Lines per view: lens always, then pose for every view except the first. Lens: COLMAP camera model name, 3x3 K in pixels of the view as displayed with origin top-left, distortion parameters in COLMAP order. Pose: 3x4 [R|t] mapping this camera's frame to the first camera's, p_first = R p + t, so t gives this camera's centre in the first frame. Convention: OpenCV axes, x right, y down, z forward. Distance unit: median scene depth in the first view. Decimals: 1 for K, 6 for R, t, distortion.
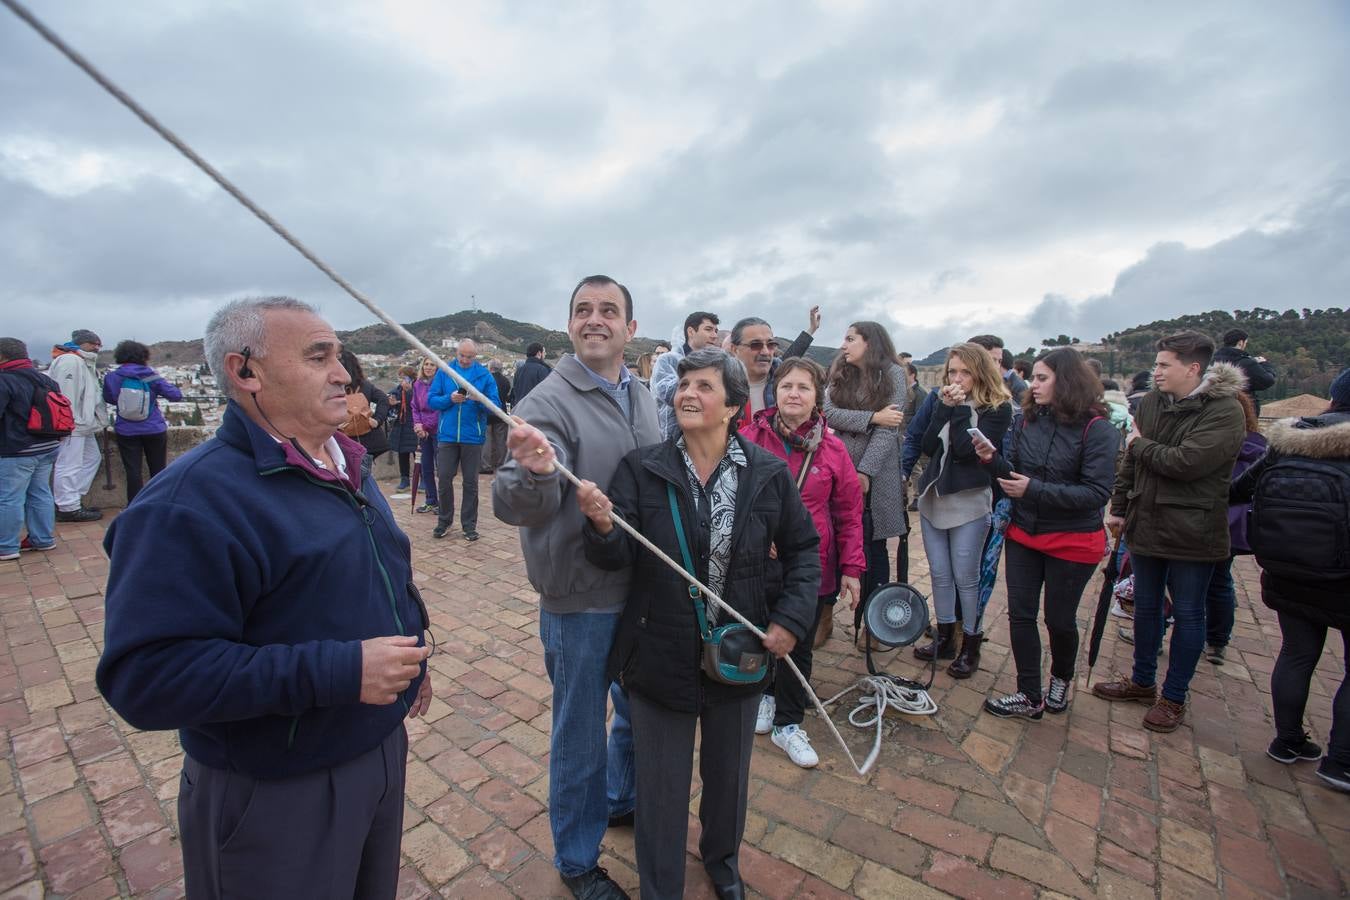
lens RADIAL K [[616.7, 0, 670.6], [0, 616.7, 450.9], [0, 0, 1]] dist [-0.064059, 0.023156]
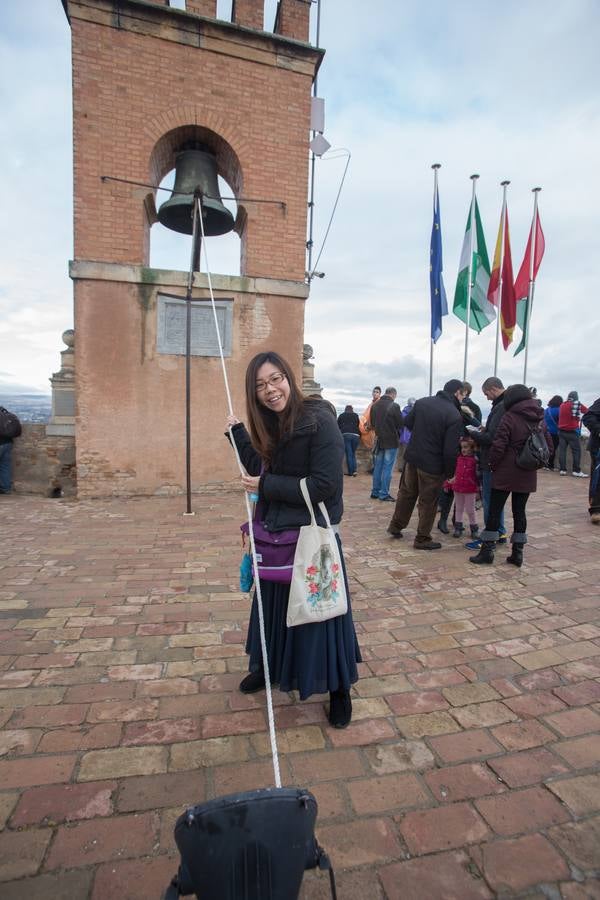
lens RADIAL K [[421.6, 0, 302.9], [0, 421.6, 448.5], [0, 0, 1]] dist [-0.056630, 0.021154]
pose [[-0.598869, 0.042654, -0.799711, 0.619107], [-0.122589, 0.981930, 0.144174, -0.060577], [0.791409, 0.184377, -0.582818, 1.241489]]
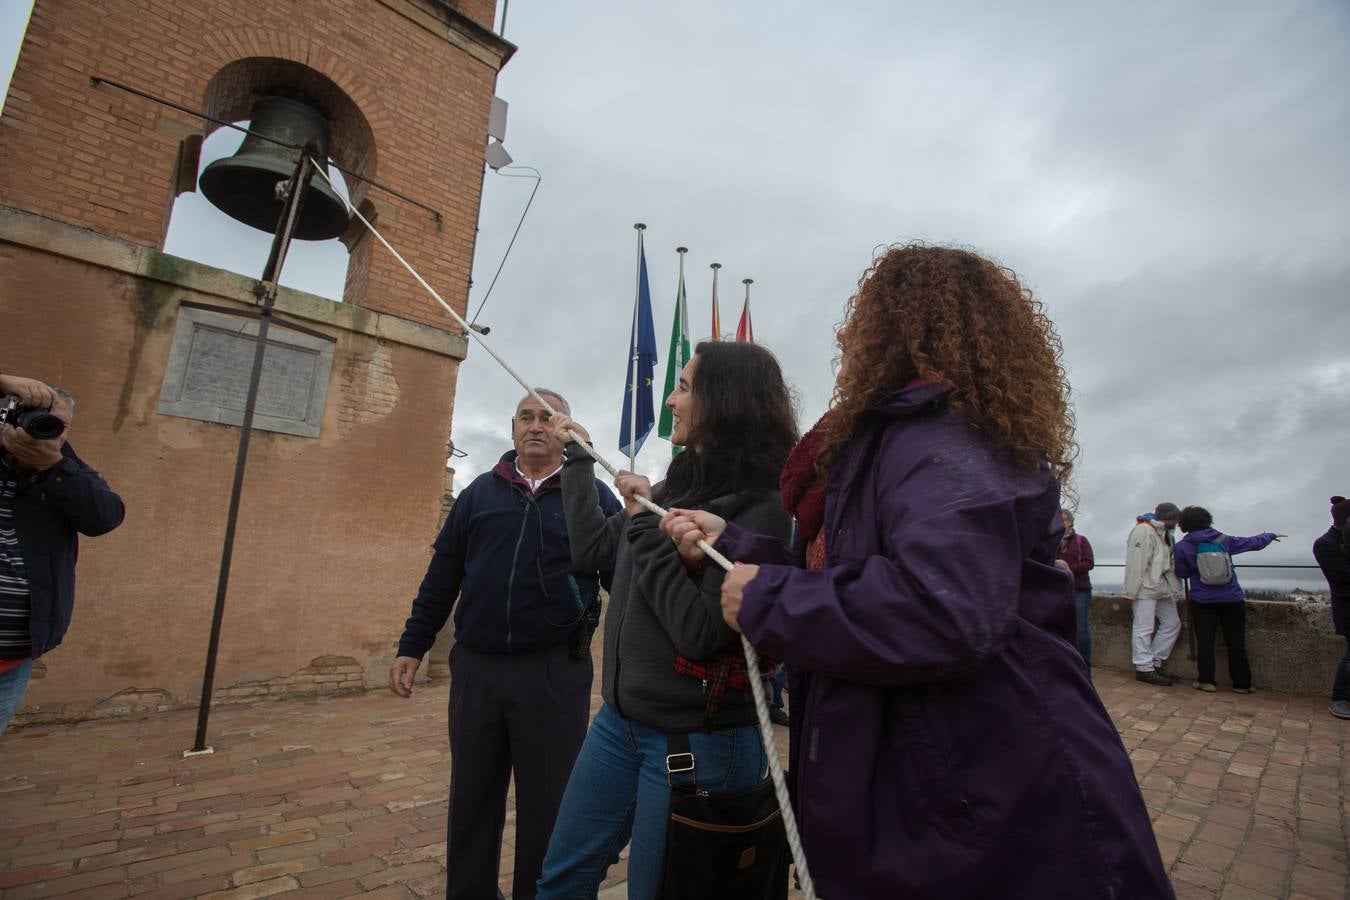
lens RADIAL K [[616.7, 0, 671.5], [0, 616.7, 454.0], [0, 0, 1]] dist [-0.064059, 0.023156]
pose [[-0.175075, -0.210258, -0.961842, 0.524665], [-0.141356, 0.972177, -0.186788, 0.099152], [0.974355, 0.103260, -0.199925, 0.807295]]
